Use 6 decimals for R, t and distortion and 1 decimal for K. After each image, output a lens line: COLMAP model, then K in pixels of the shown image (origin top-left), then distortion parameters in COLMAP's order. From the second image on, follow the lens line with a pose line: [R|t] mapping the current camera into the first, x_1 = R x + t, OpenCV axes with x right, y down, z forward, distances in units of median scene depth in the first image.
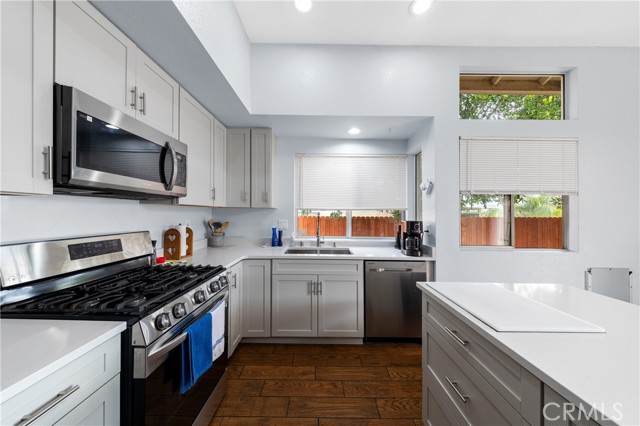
lens RADIAL K [[218.7, 0, 325.0], [0, 218.7, 211.1], [0, 0, 1]] dist [0.007732, -0.000689]
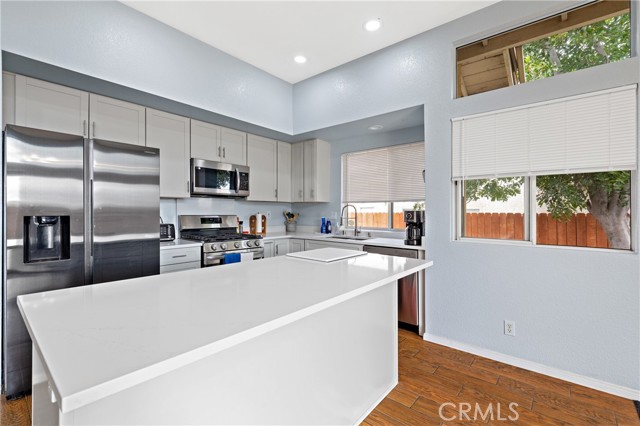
lens RADIAL K [[290.5, 0, 317.3], [0, 290.5, 213.4], [0, 0, 1]] dist [0.003984, 0.000632]
pose [[0.755874, -0.002927, -0.654710, 0.965168], [0.010110, 0.999923, 0.007201, 0.046081], [0.654639, -0.012062, 0.755846, -0.300820]]
